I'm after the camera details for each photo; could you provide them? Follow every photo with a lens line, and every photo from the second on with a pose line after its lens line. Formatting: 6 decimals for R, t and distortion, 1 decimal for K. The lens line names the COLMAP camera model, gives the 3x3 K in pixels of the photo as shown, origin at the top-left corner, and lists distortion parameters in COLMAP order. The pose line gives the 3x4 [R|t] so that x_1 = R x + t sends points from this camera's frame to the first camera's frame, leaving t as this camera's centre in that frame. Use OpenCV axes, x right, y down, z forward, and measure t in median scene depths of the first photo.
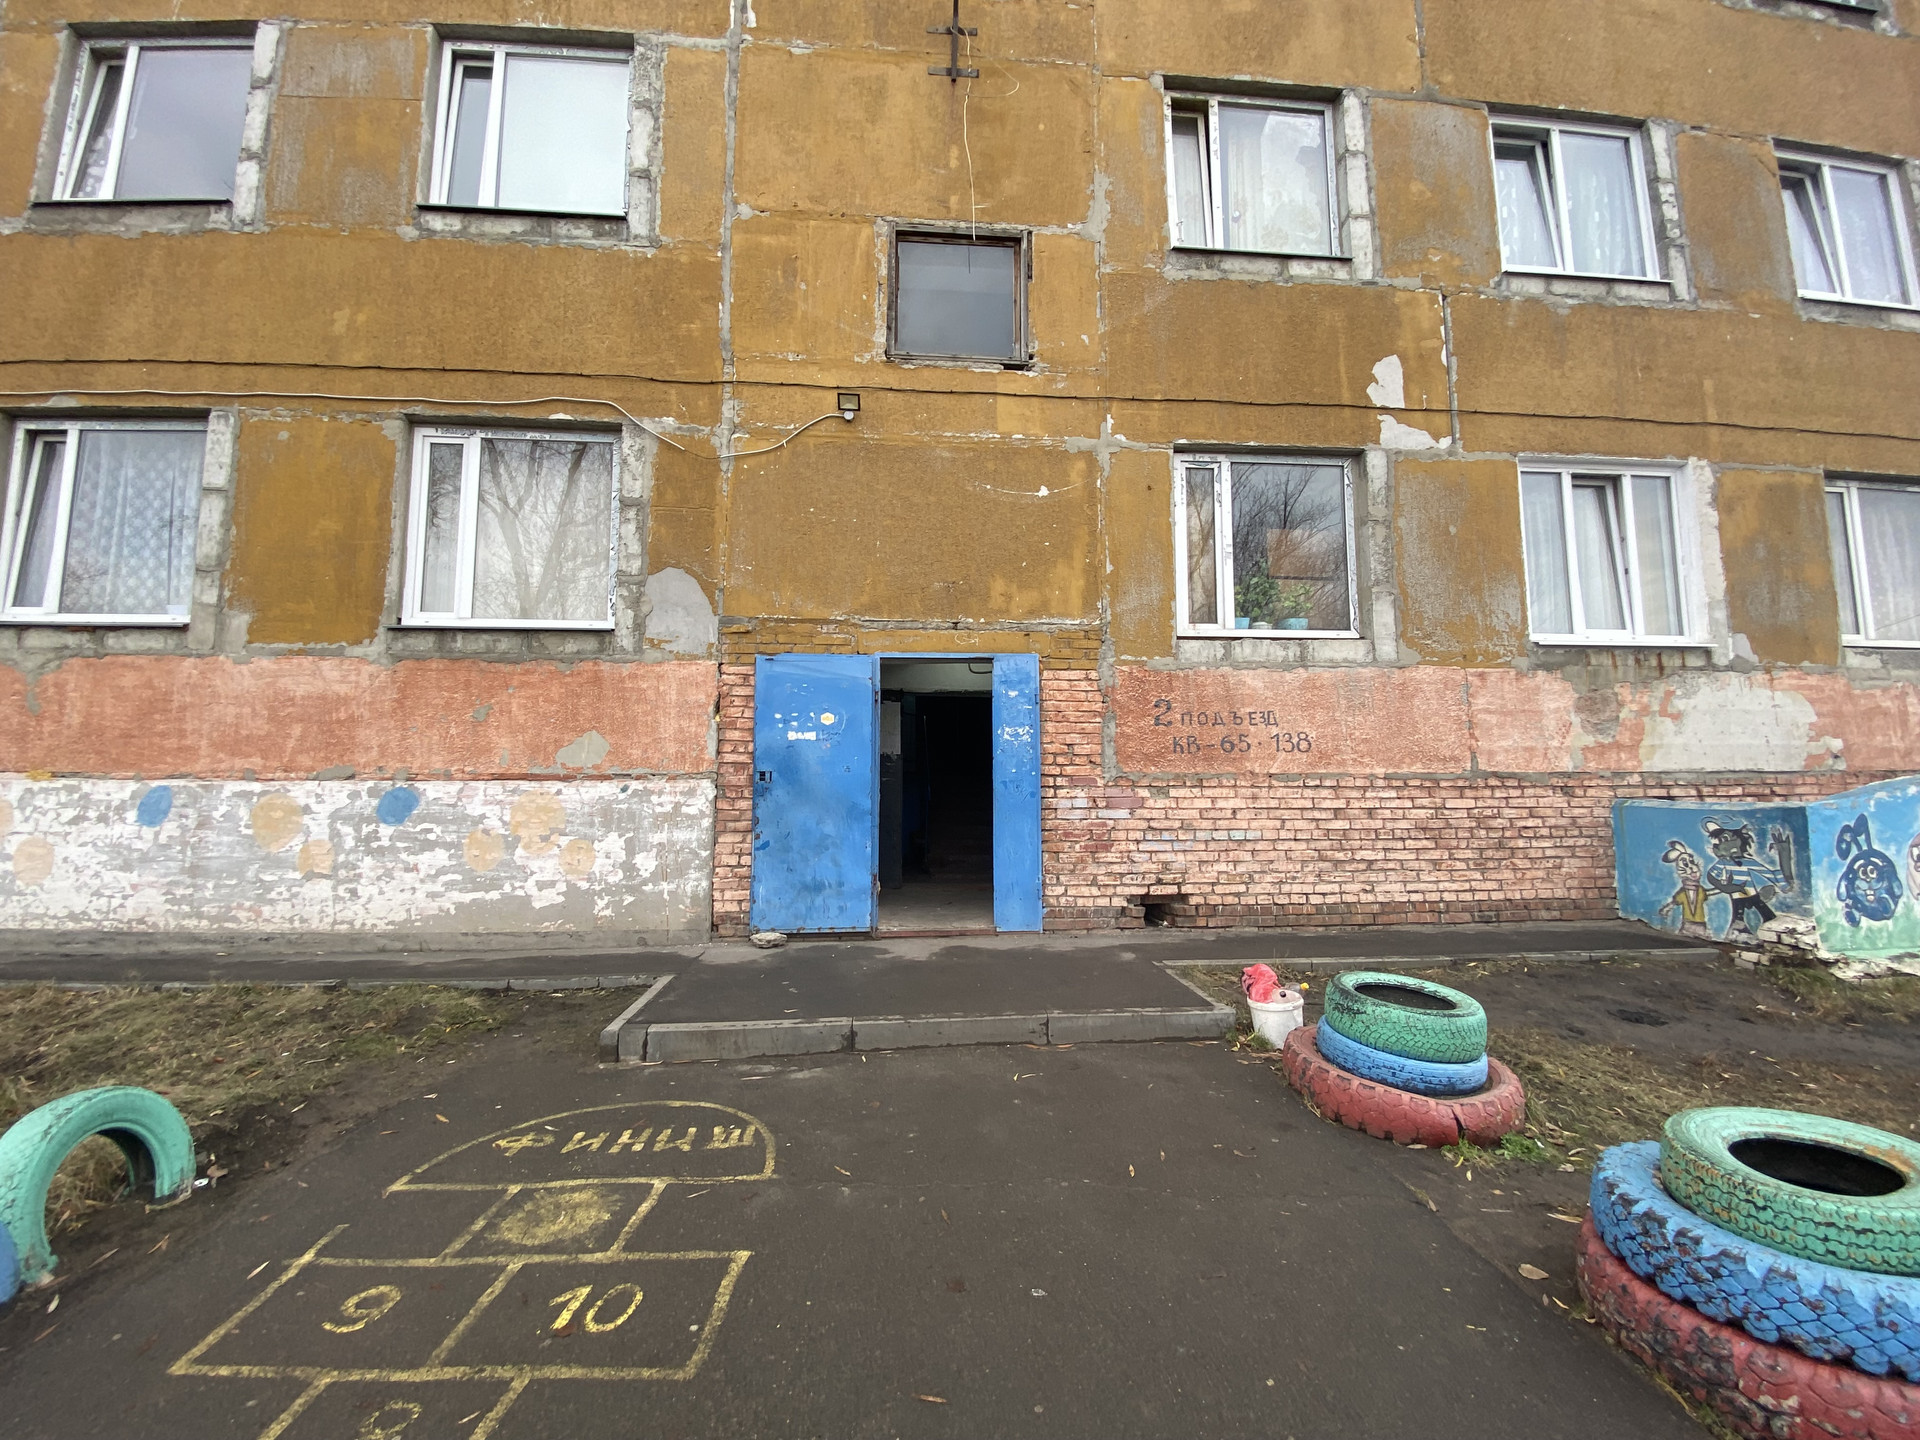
lens RADIAL K [[767.6, 0, 943.7], [0, 767.6, 713.4], [0, 0, 1]] dist [0.044475, -0.031586]
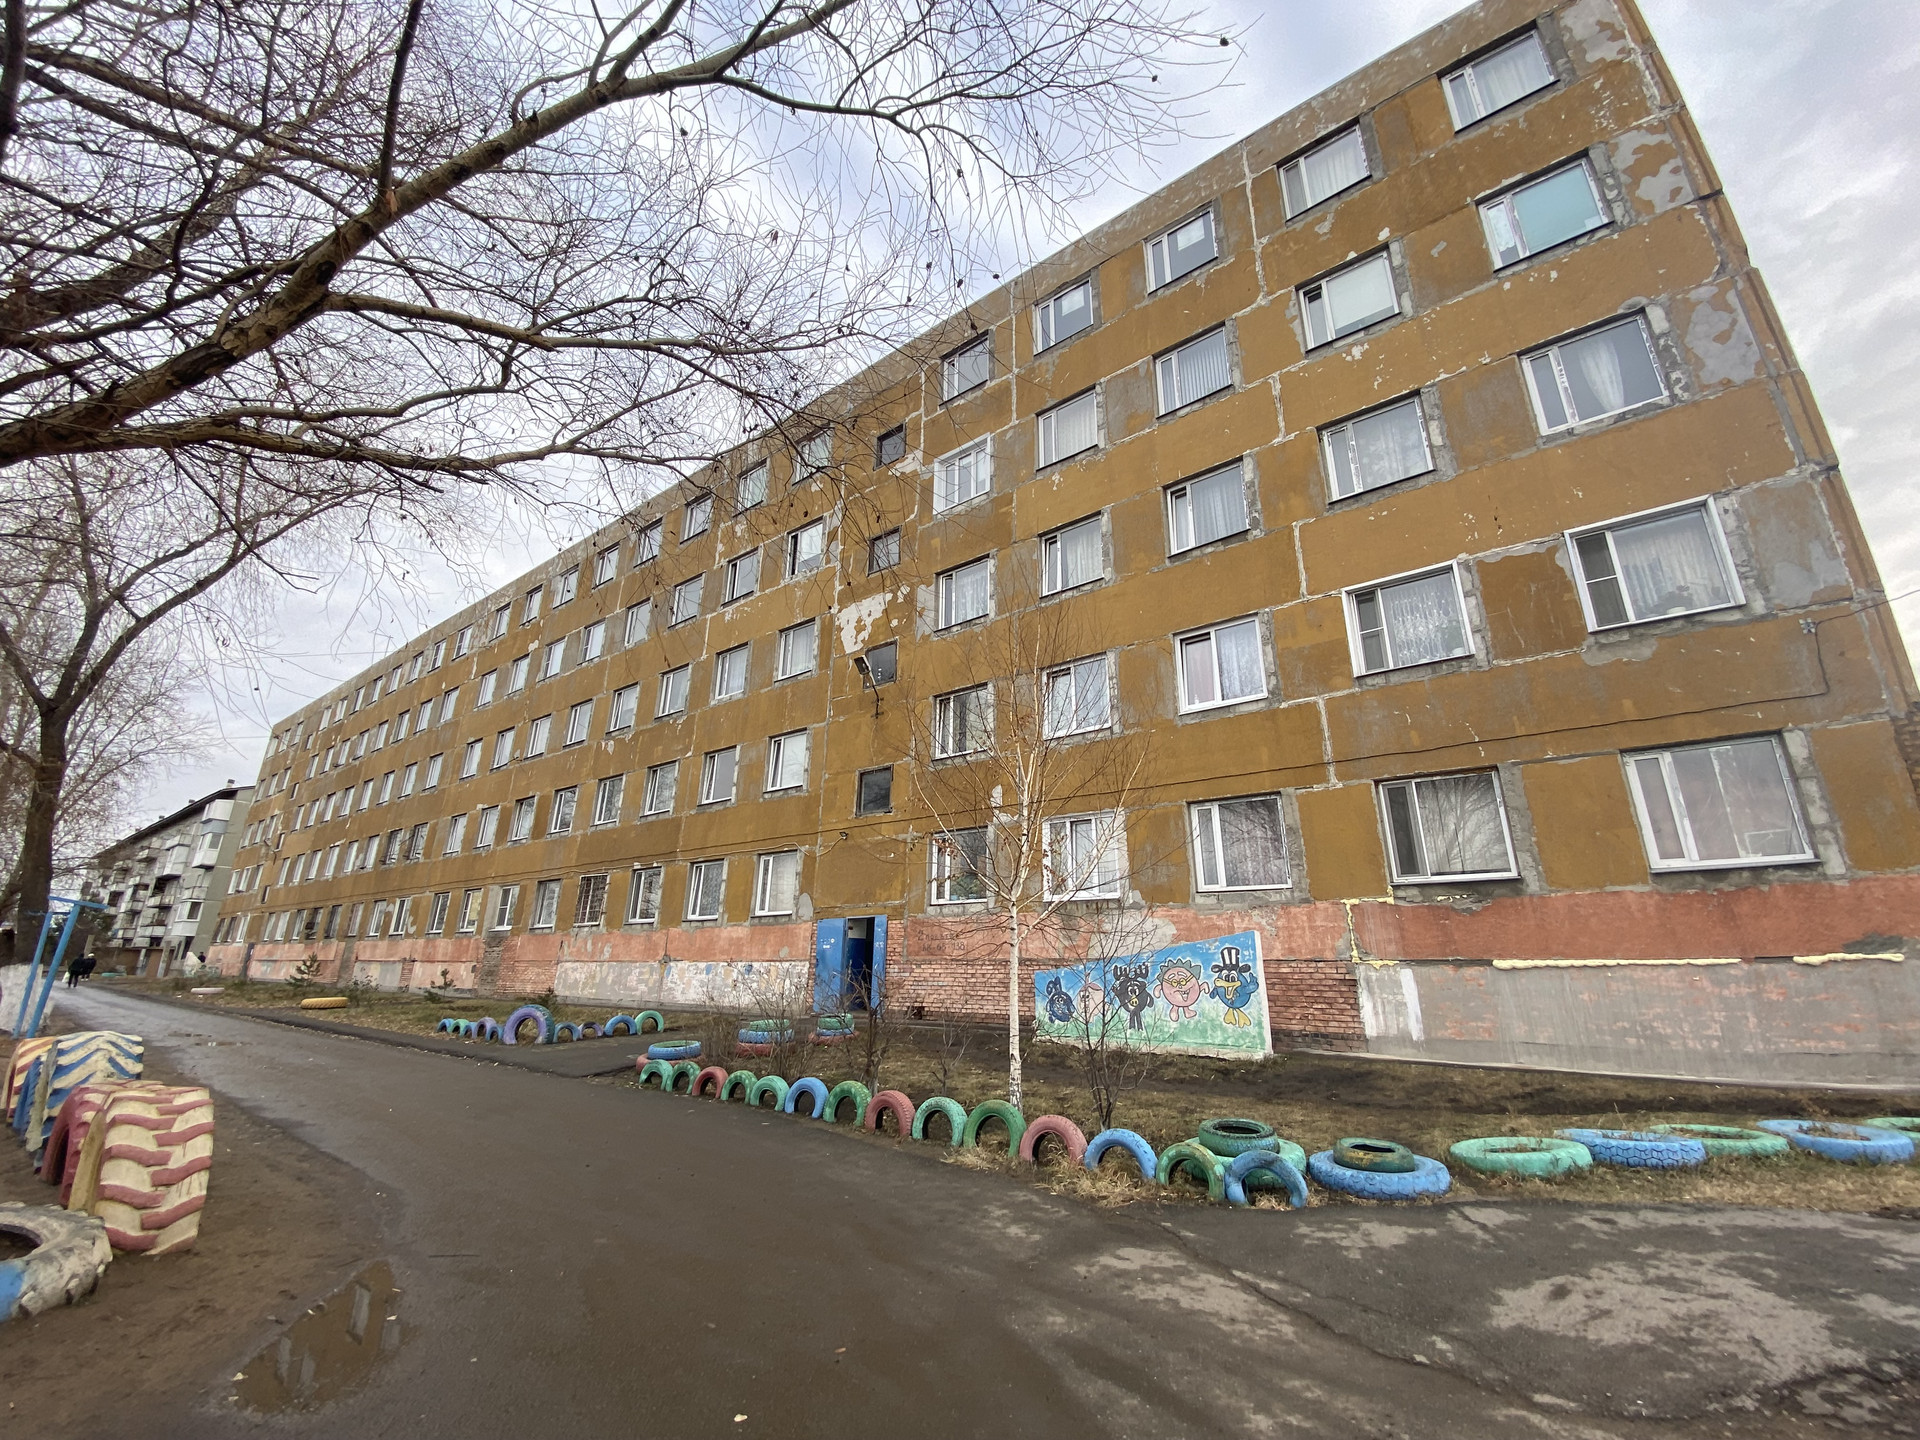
lens RADIAL K [[767.6, 0, 943.7], [0, 767.6, 713.4], [0, 0, 1]] dist [0.044475, -0.031586]
pose [[0.731840, -0.206487, -0.649441, 2.287710], [0.051355, 0.966991, -0.249580, -0.077500], [0.679538, 0.149301, 0.718287, -1.020870]]
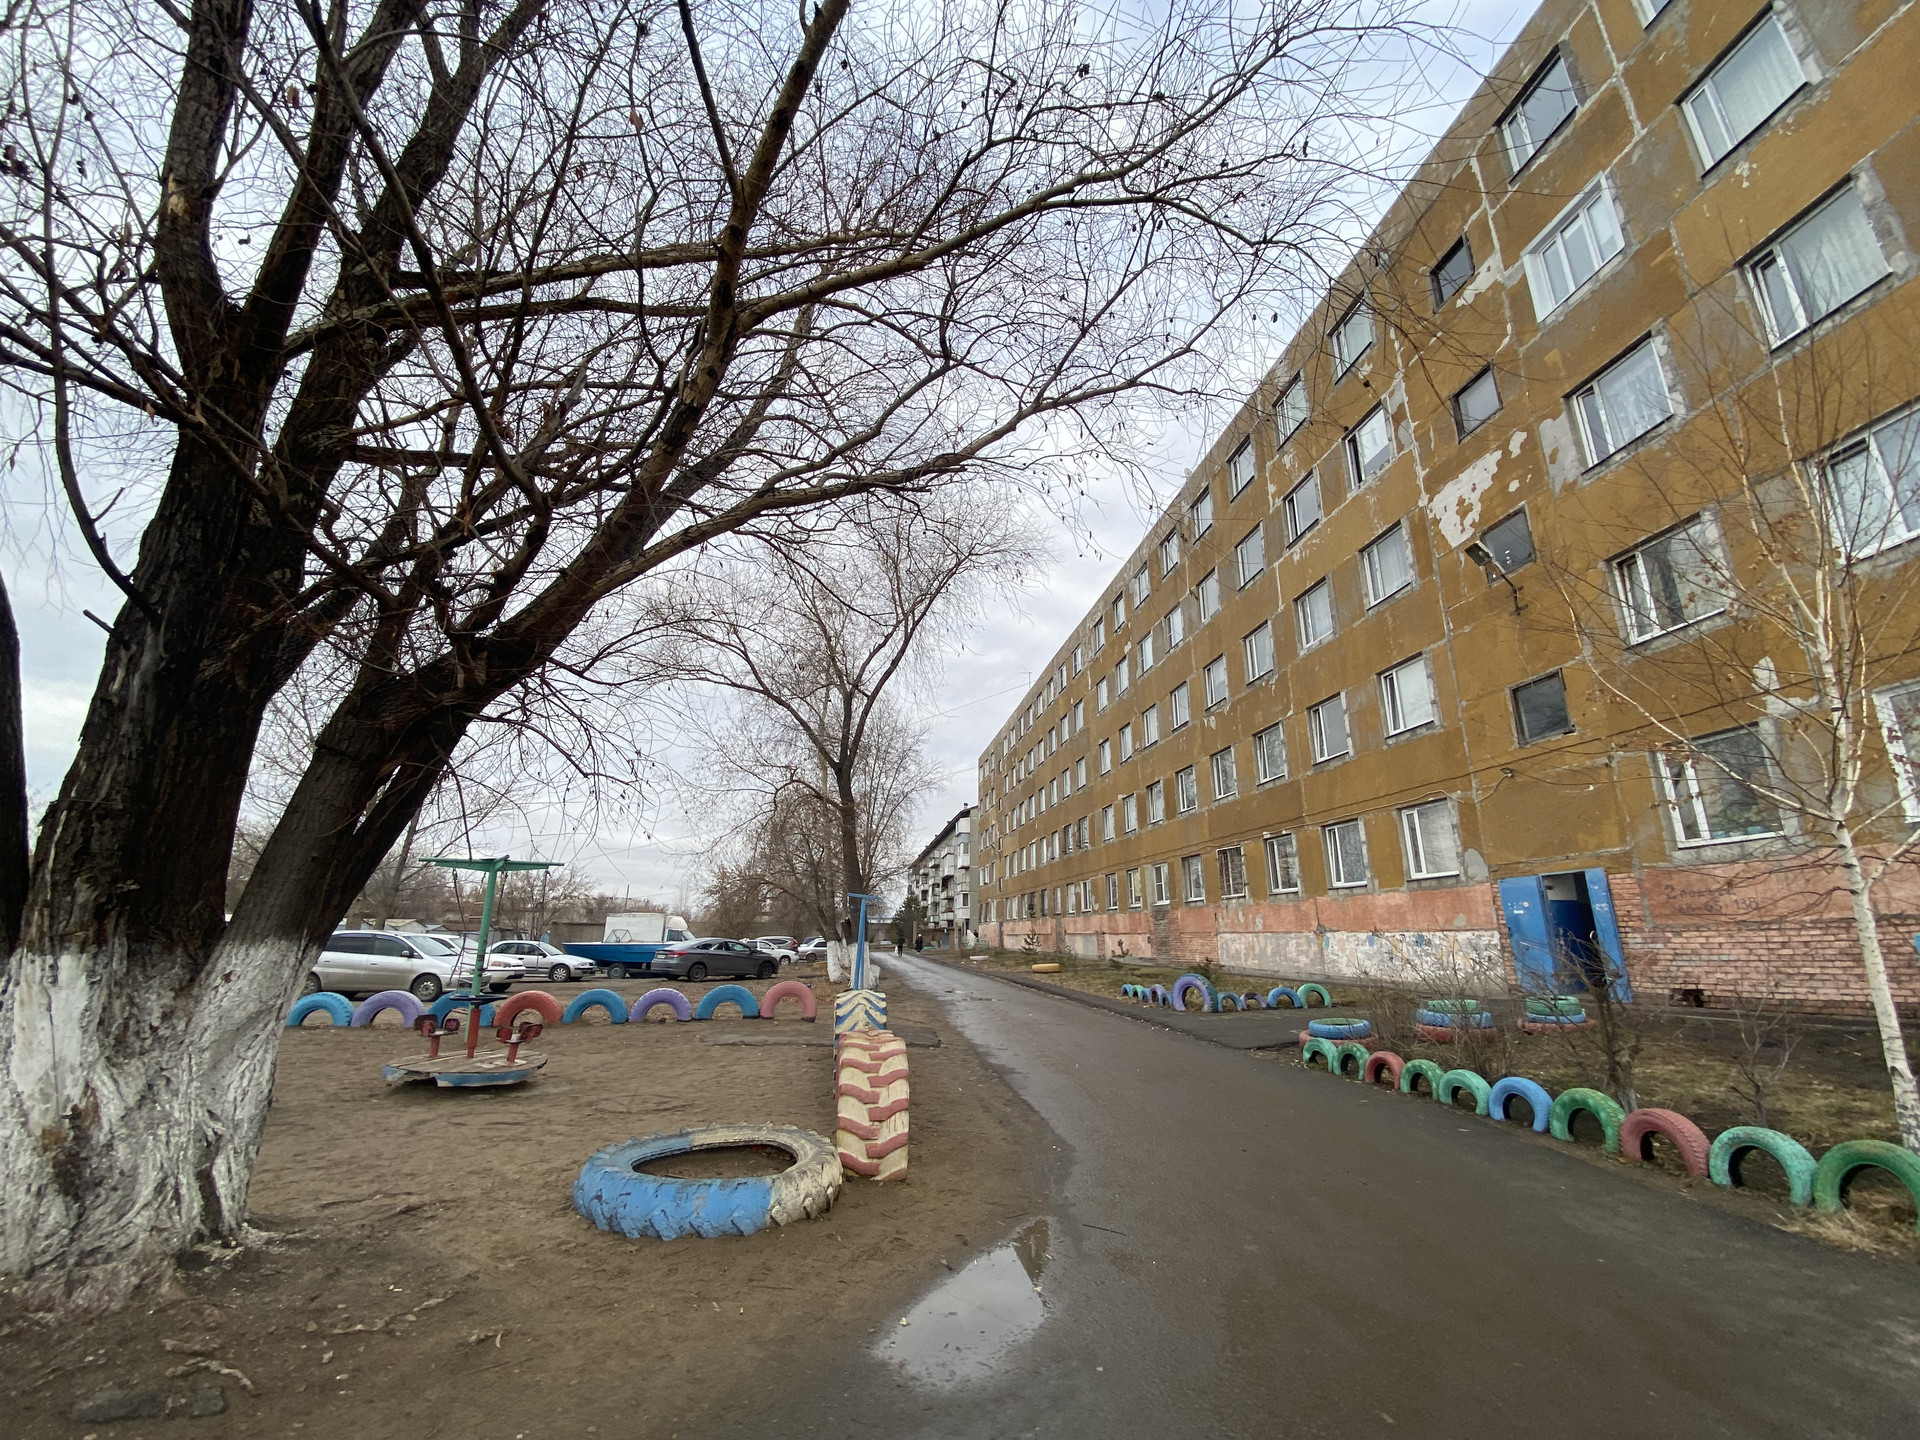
lens RADIAL K [[772.2, 0, 962.4], [0, 772.2, 715.8], [0, 0, 1]] dist [0.021436, -0.020155]
pose [[0.055997, -0.274721, -0.959892, 2.183012], [0.091313, 0.958780, -0.269076, -0.063519], [0.994247, -0.072583, 0.078775, -0.888585]]
